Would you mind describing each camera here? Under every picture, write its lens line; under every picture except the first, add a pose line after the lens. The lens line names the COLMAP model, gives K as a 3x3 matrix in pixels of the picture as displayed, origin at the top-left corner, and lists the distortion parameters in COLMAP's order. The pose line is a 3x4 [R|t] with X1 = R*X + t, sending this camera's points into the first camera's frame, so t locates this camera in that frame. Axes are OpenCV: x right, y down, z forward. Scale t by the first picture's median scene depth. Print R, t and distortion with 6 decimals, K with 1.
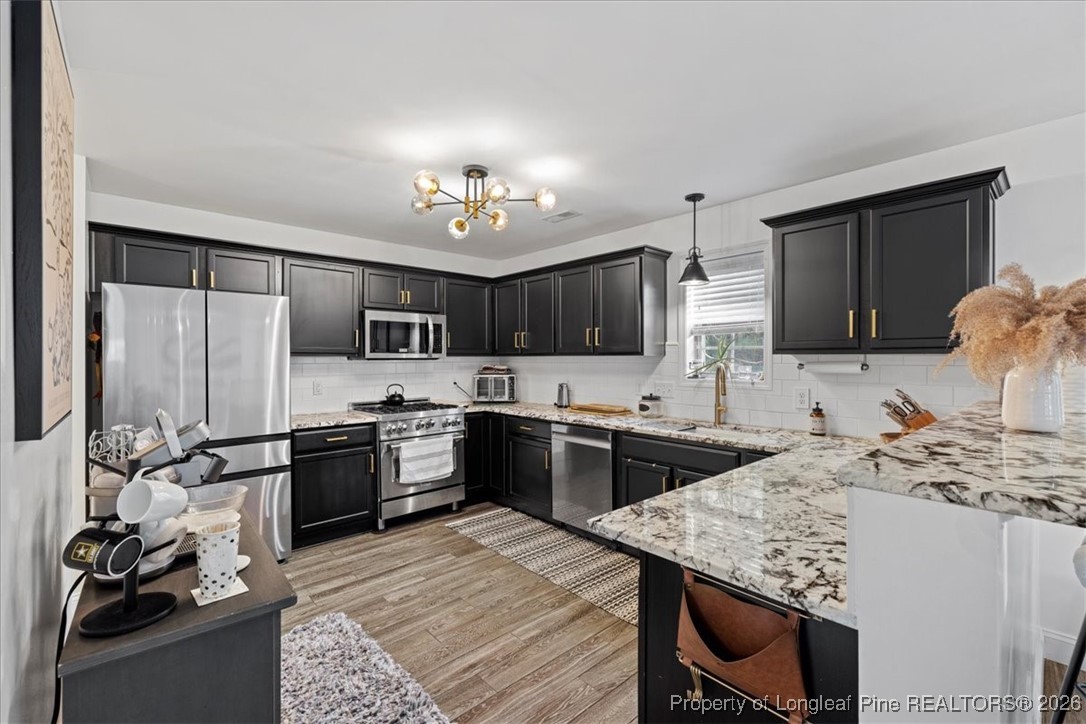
lens RADIAL K [[462.9, 0, 533.5], [0, 462.9, 360.2], [0, 0, 1]] dist [-0.001854, 0.000145]
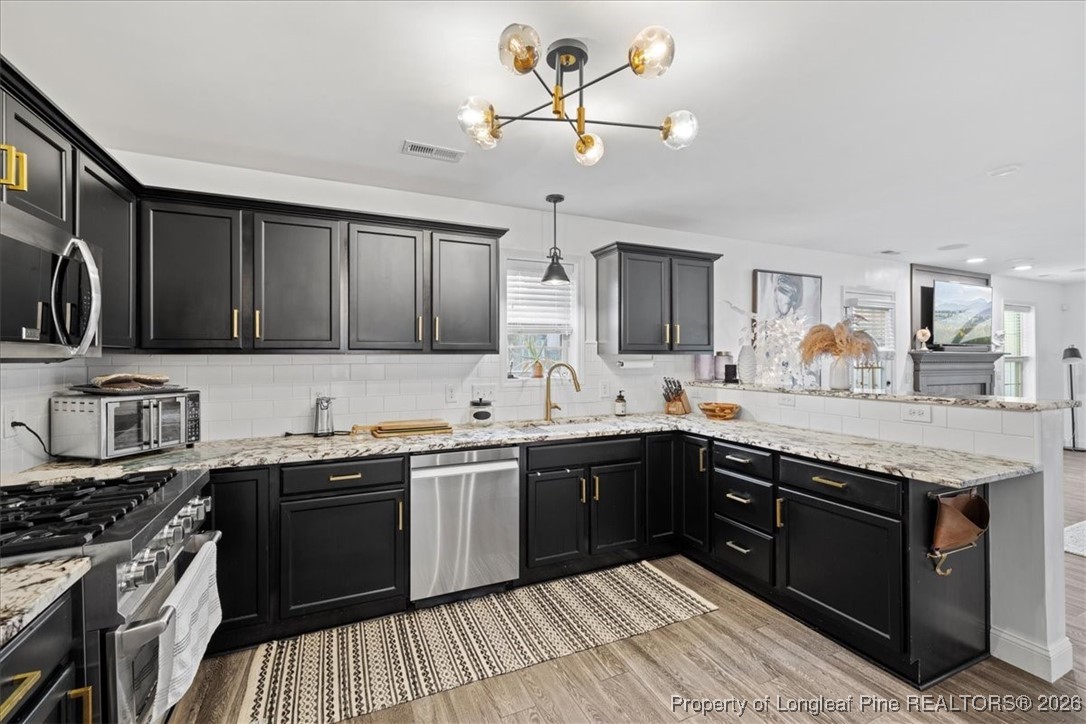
lens RADIAL K [[462.9, 0, 539.3], [0, 462.9, 355.0], [0, 0, 1]] dist [-0.001854, 0.000145]
pose [[0.297241, 0.004588, 0.954791, -0.509145], [0.006117, 0.999959, -0.006709, -0.002441], [-0.954783, 0.007834, 0.297201, 0.599345]]
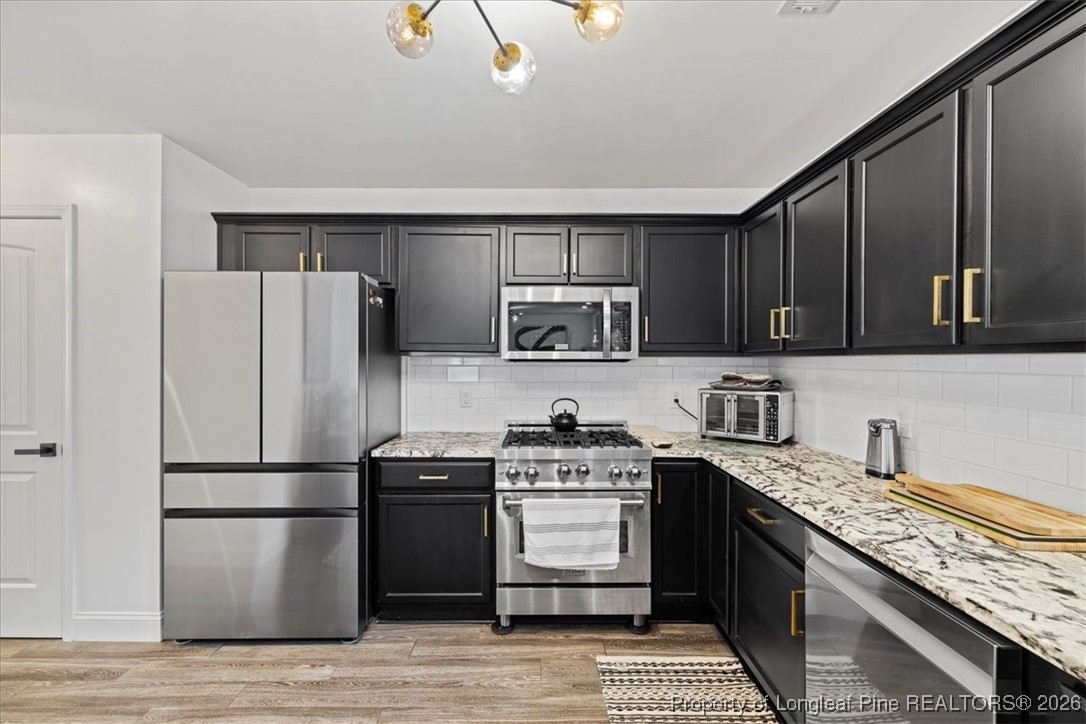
lens RADIAL K [[462.9, 0, 536.2], [0, 462.9, 362.2], [0, 0, 1]] dist [-0.001854, 0.000145]
pose [[0.746378, 0.007322, -0.665482, 0.122471], [-0.007745, 0.999967, 0.002316, -0.001414], [0.665478, 0.003426, 0.746410, 0.529302]]
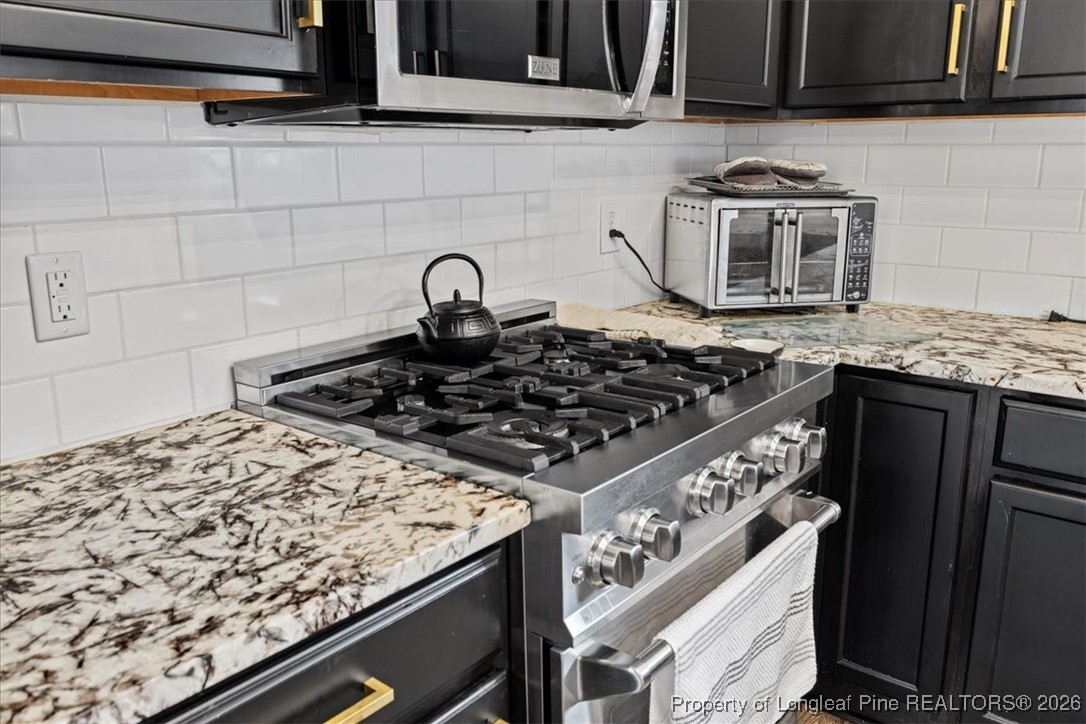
lens RADIAL K [[882.4, 0, 537.2], [0, 882.4, 354.8], [0, 0, 1]] dist [0.018095, -0.005339]
pose [[0.985916, -0.036945, 0.163112, -0.361518], [-0.000262, 0.974952, 0.222415, 0.010901], [-0.167244, -0.219325, 0.961211, 0.690128]]
